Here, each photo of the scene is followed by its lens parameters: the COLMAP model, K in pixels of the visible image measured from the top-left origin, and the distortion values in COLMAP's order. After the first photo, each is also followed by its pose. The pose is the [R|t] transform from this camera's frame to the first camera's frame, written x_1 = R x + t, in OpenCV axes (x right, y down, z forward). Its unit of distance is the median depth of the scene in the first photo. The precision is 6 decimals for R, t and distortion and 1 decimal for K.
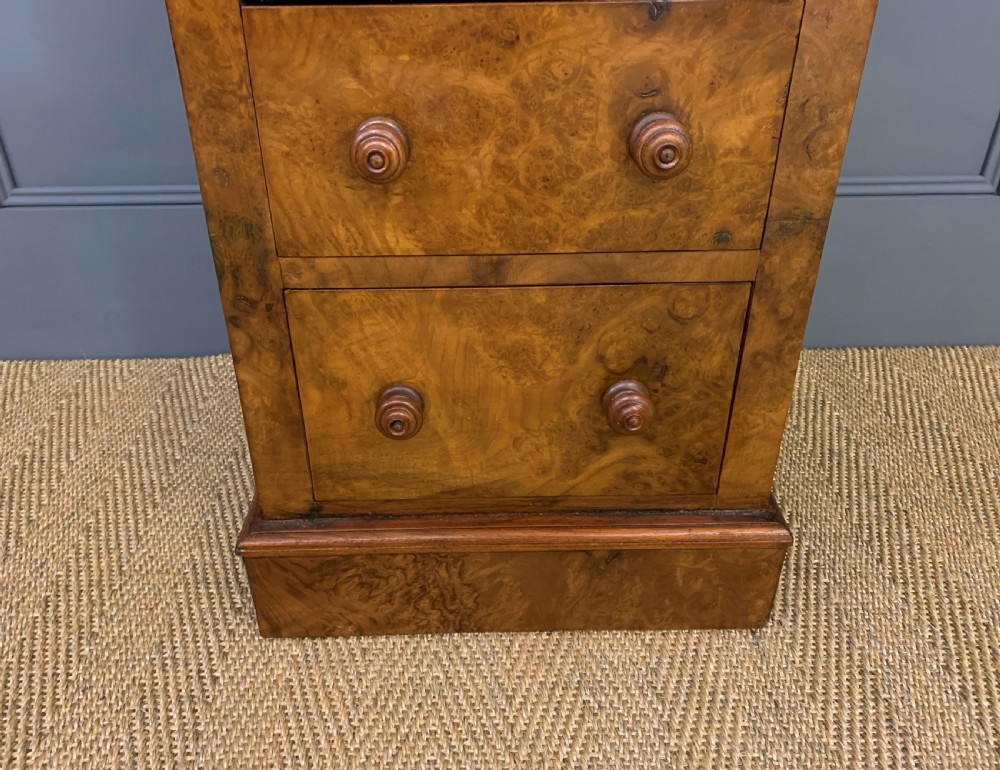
lens RADIAL K [[829.3, 0, 482.4], [0, 829.3, 395.8], [0, 0, 1]] dist [0.071829, -0.051553]
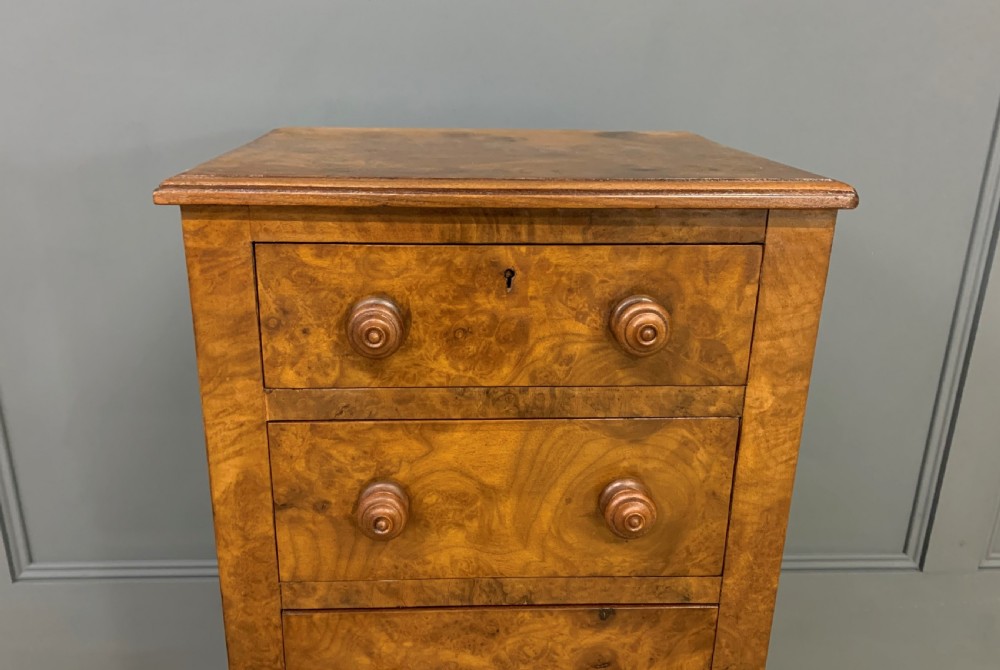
lens RADIAL K [[847.4, 0, 480.7], [0, 847.4, 387.5], [0, 0, 1]] dist [0.130935, -0.063345]
pose [[0.999435, 0.009341, 0.032298, -0.024124], [-0.002855, 0.980738, -0.195308, -0.428692], [-0.033500, 0.195105, 0.980210, -0.283870]]
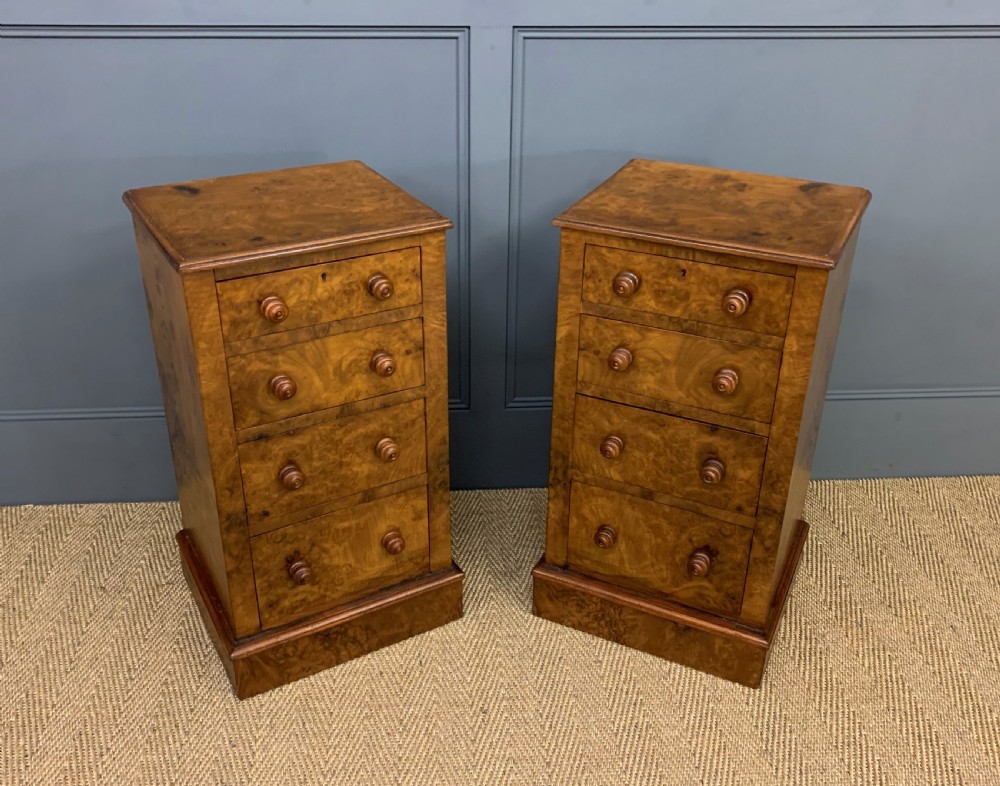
lens RADIAL K [[977.9, 0, 482.0], [0, 977.9, 369.9], [0, 0, 1]] dist [0.101651, 0.000000]
pose [[0.891573, 0.221075, -0.395251, 0.611317], [-0.249406, 0.968170, -0.021062, -0.306118], [0.378014, 0.117356, 0.918332, -1.849262]]
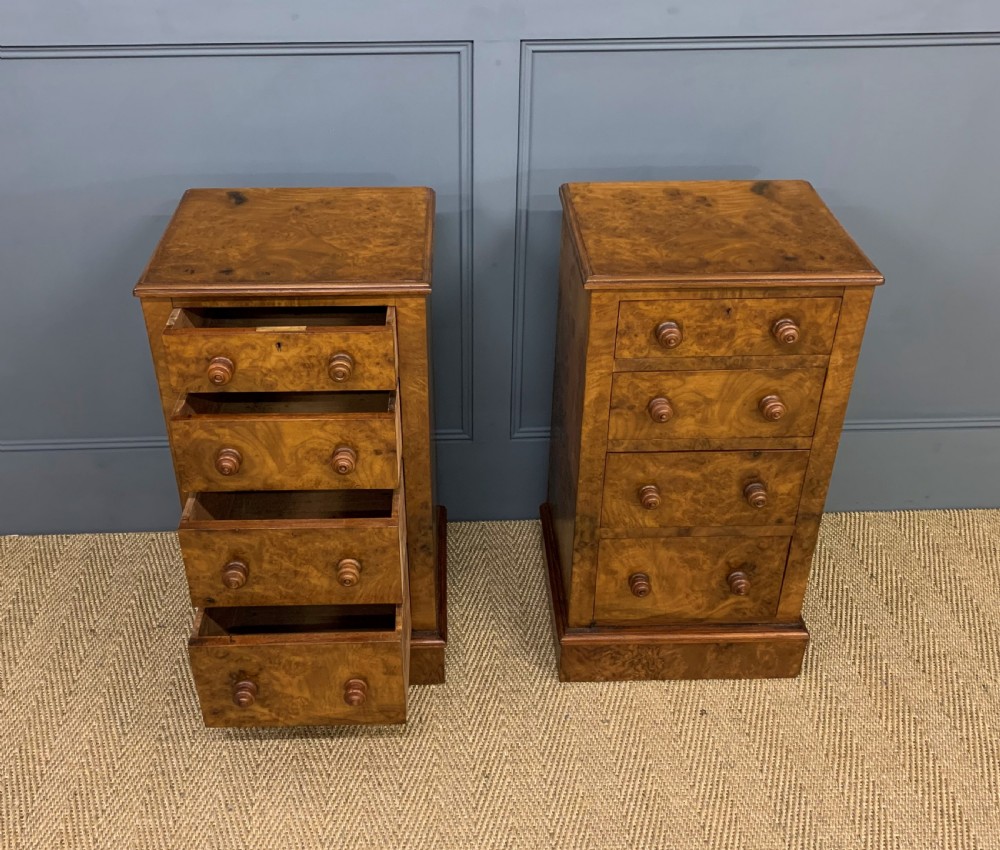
lens RADIAL K [[1073.4, 0, 457.7], [0, 1073.4, 405.0], [0, 0, 1]] dist [0.084803, 0.000000]
pose [[0.999899, -0.003059, 0.013881, -0.655272], [0.002828, 0.999858, 0.016593, -0.539794], [-0.013930, -0.016552, 0.999766, -2.020832]]
